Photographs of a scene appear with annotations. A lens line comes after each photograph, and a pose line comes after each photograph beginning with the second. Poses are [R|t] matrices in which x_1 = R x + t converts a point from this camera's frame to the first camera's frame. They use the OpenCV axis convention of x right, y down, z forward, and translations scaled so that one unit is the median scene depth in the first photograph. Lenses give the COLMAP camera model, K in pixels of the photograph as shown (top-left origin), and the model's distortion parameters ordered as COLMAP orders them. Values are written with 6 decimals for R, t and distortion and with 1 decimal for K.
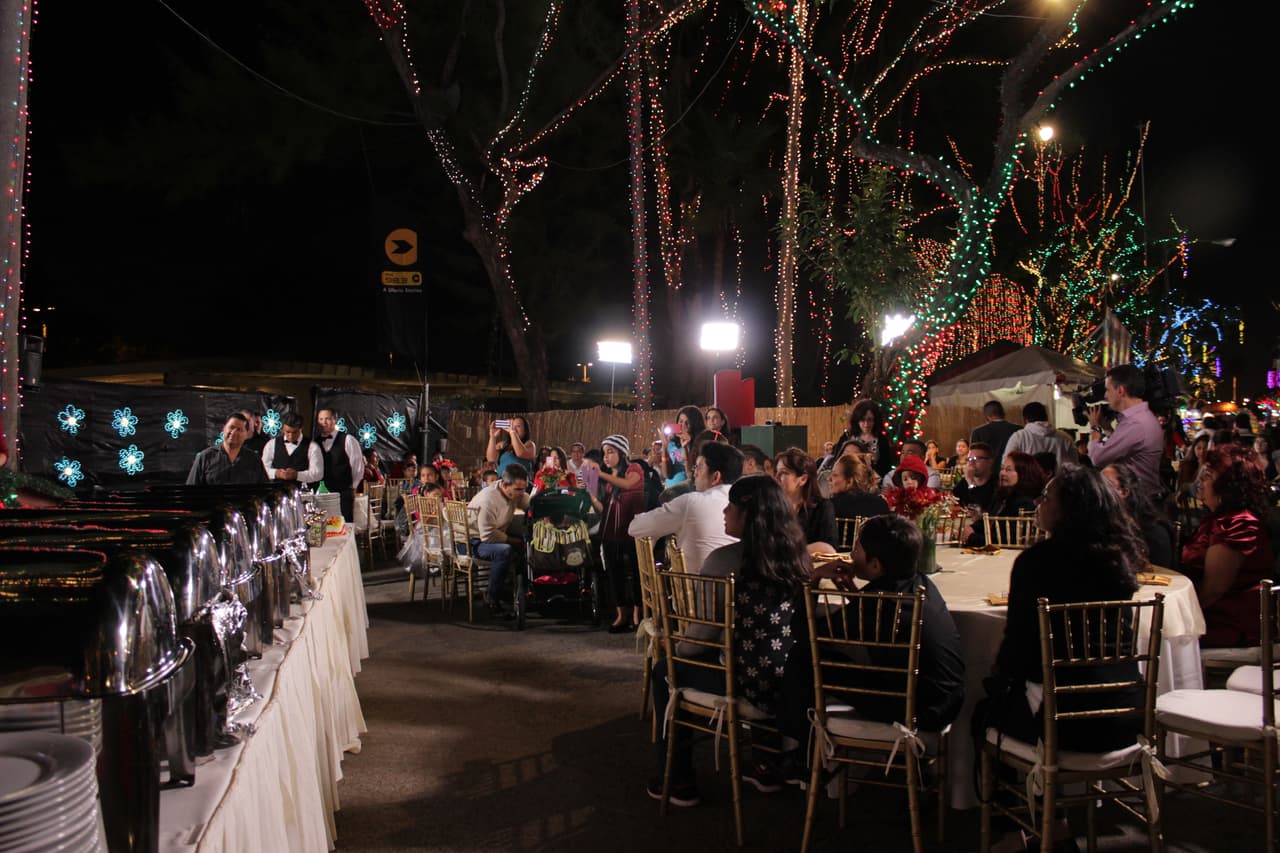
lens RADIAL K [[1055.0, 0, 639.3], [0, 1055.0, 426.1], [0, 0, 1]] dist [-0.164914, 0.136416]
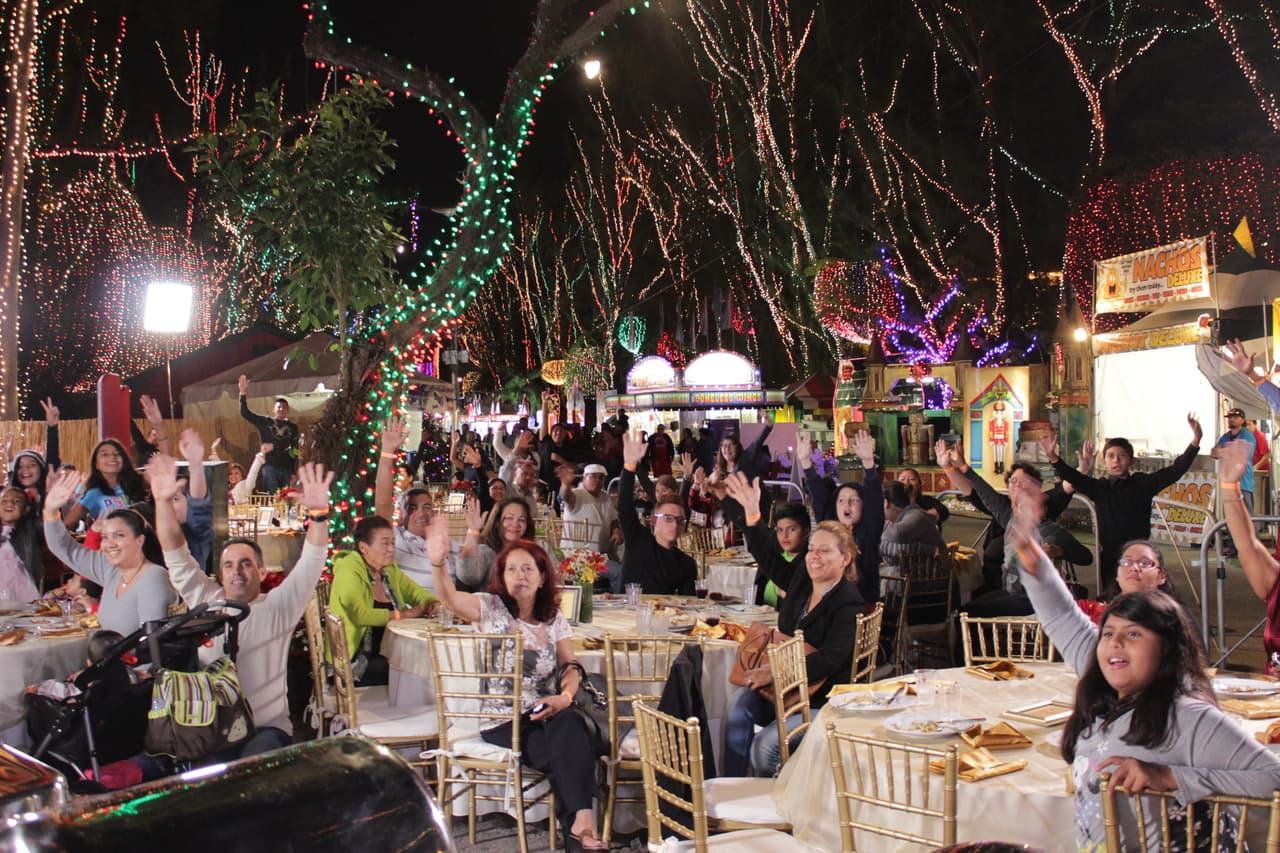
lens RADIAL K [[1384.1, 0, 648.8], [0, 1384.1, 415.5], [0, 0, 1]] dist [-0.071825, 0.000000]
pose [[0.738988, 0.004242, 0.673705, -0.160606], [0.001440, 0.999968, -0.007875, -0.016153], [-0.673717, 0.006790, 0.738959, 0.148111]]
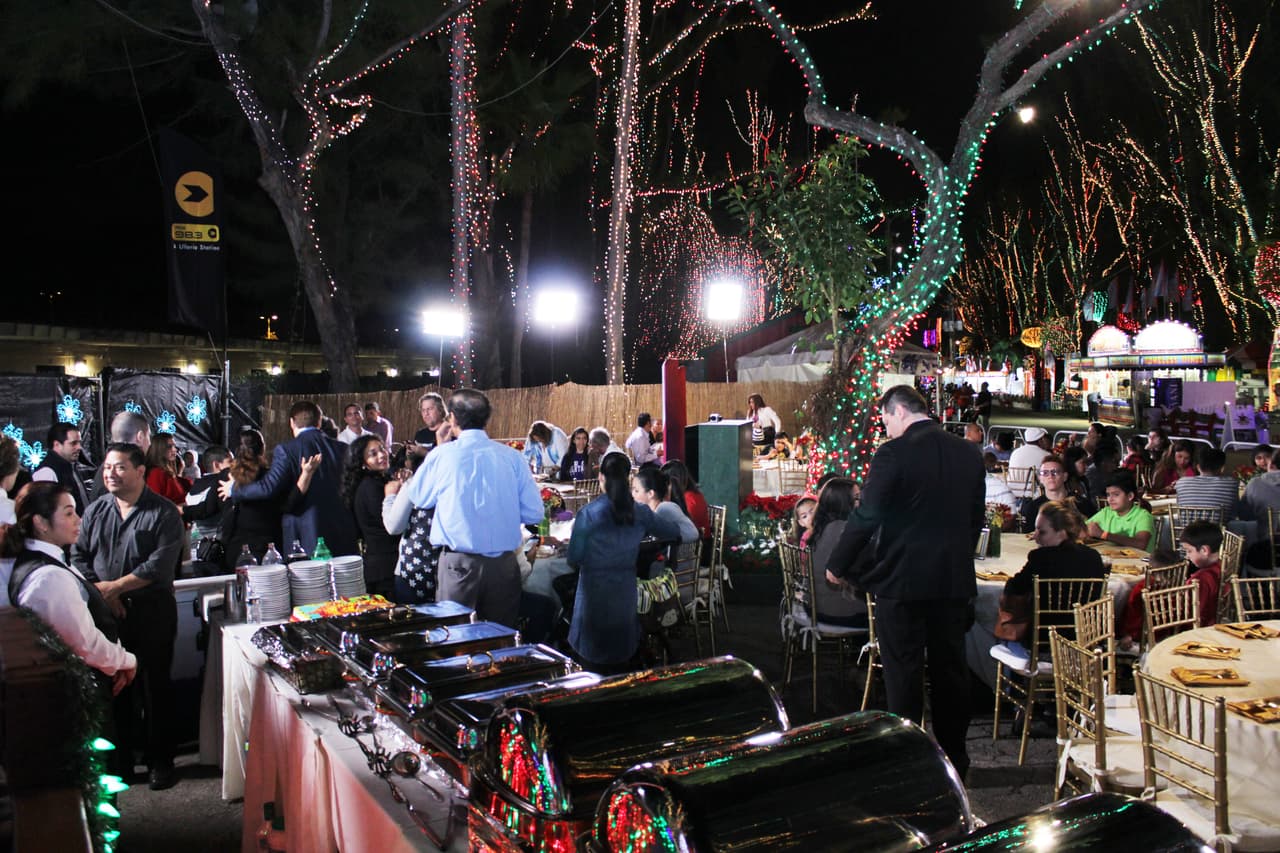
lens RADIAL K [[1055.0, 0, 639.9], [0, 1055.0, 422.9], [0, 0, 1]] dist [-0.164914, 0.136416]
pose [[0.953540, -0.013904, 0.300946, -0.149262], [0.001151, 0.999095, 0.042514, -0.027225], [-0.301265, -0.040193, 0.952693, 0.126312]]
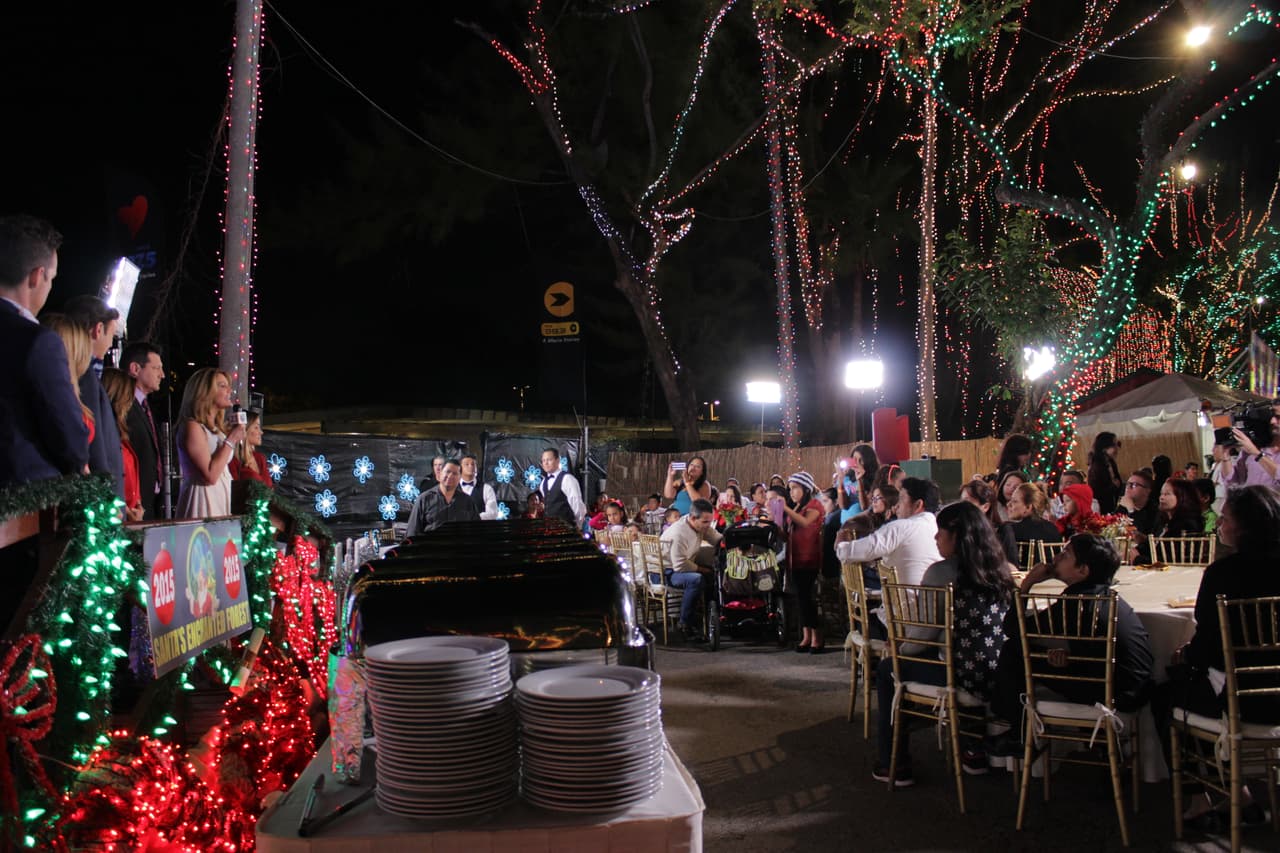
lens RADIAL K [[1055.0, 0, 641.1], [0, 1055.0, 427.5], [0, 0, 1]] dist [-0.164914, 0.136416]
pose [[0.992937, -0.024624, -0.116062, -0.026712], [0.020567, 0.999139, -0.036029, -0.000654], [0.116849, 0.033387, 0.992588, -0.050494]]
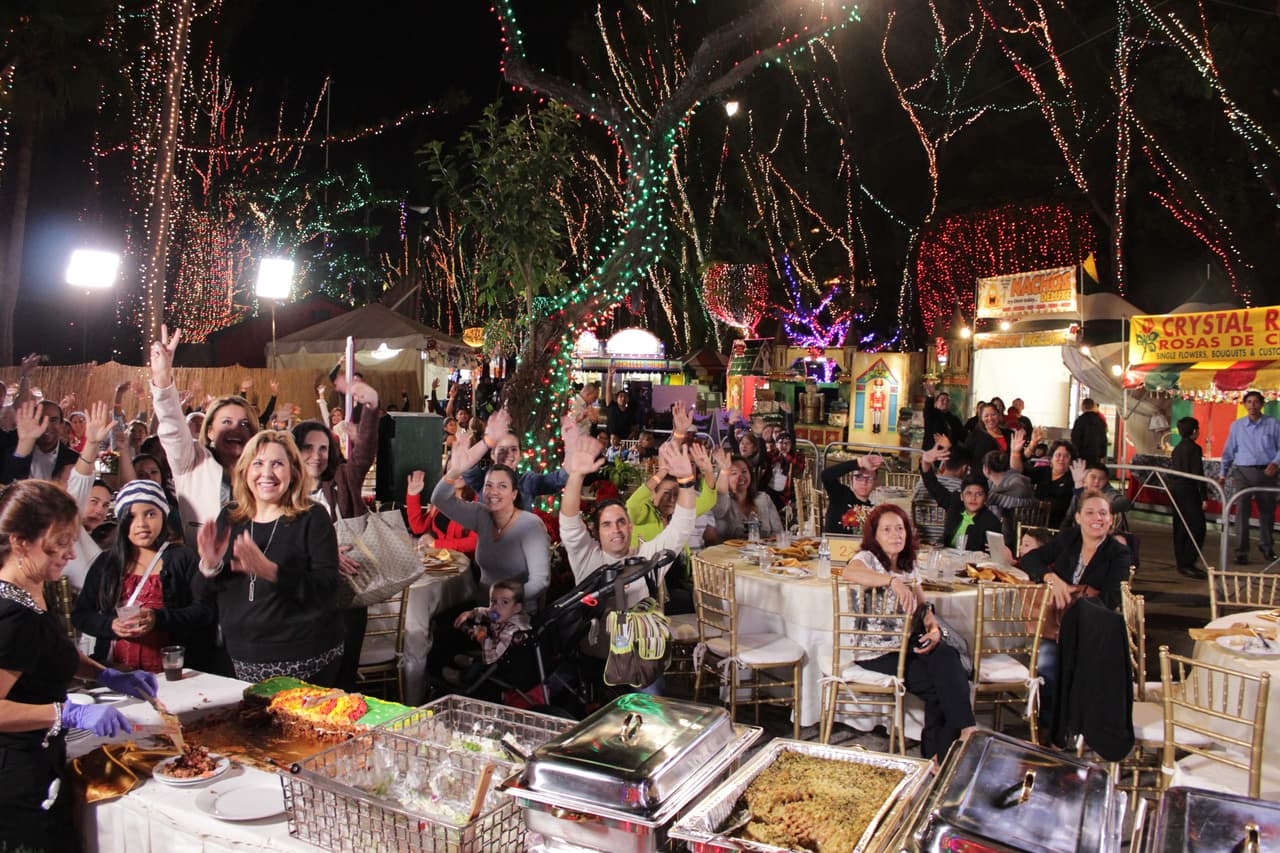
lens RADIAL K [[1055.0, 0, 635.1], [0, 1055.0, 416.1], [0, 0, 1]] dist [-0.164914, 0.136416]
pose [[0.663020, 0.003999, 0.748591, -0.237156], [-0.039676, 0.998768, 0.029806, -0.020225], [-0.747550, -0.049463, 0.662361, 0.274857]]
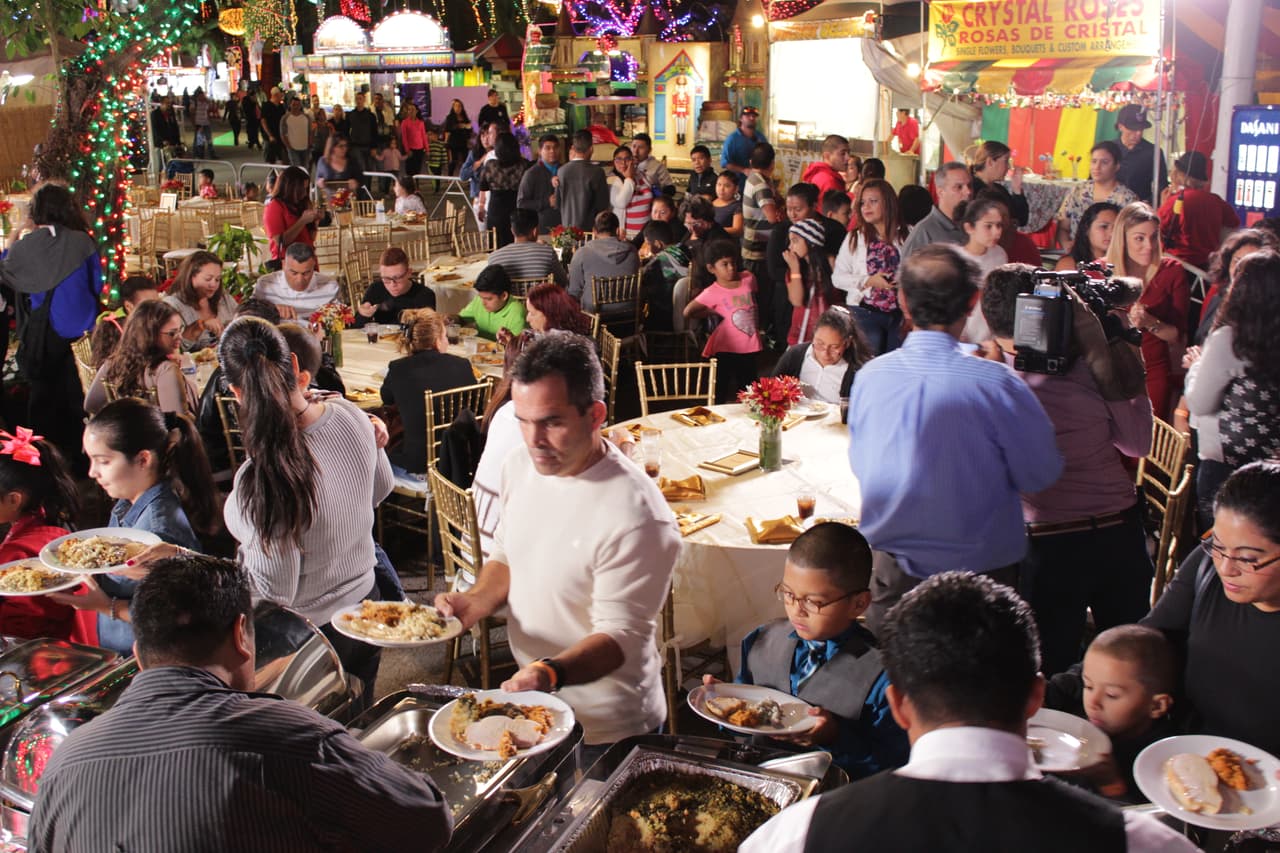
lens RADIAL K [[1336.1, 0, 641.7], [0, 1336.1, 419.3], [0, 0, 1]] dist [-0.079258, 0.000000]
pose [[0.570951, -0.208103, 0.794171, -0.197131], [-0.002333, 0.966925, 0.255048, -0.054958], [-0.820981, -0.147473, 0.551581, 0.132119]]
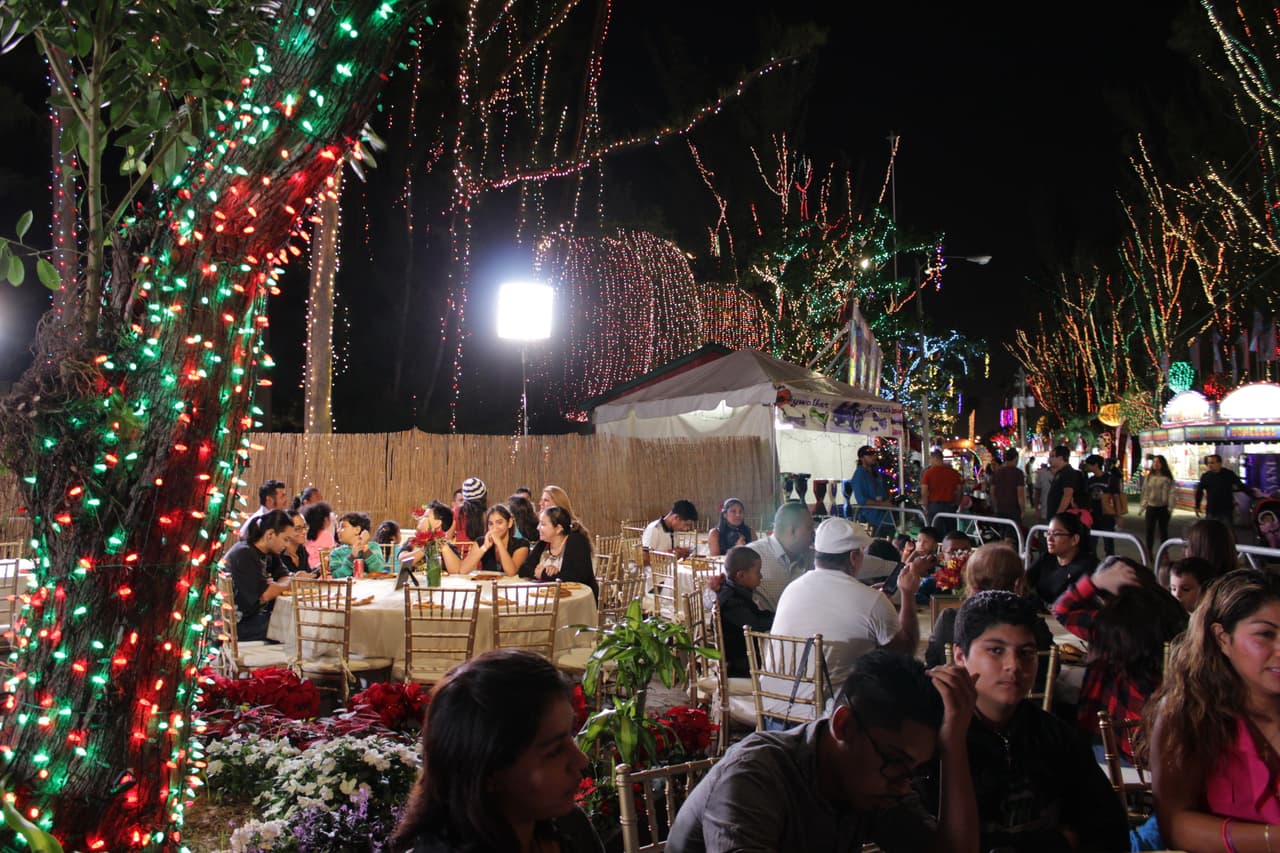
lens RADIAL K [[1055.0, 0, 631.2], [0, 1055.0, 426.4], [0, 0, 1]] dist [-0.164914, 0.136416]
pose [[0.975736, 0.021005, 0.217942, 0.220998], [-0.015058, 0.999468, -0.028914, -0.008939], [-0.218433, 0.024930, 0.975533, 0.485268]]
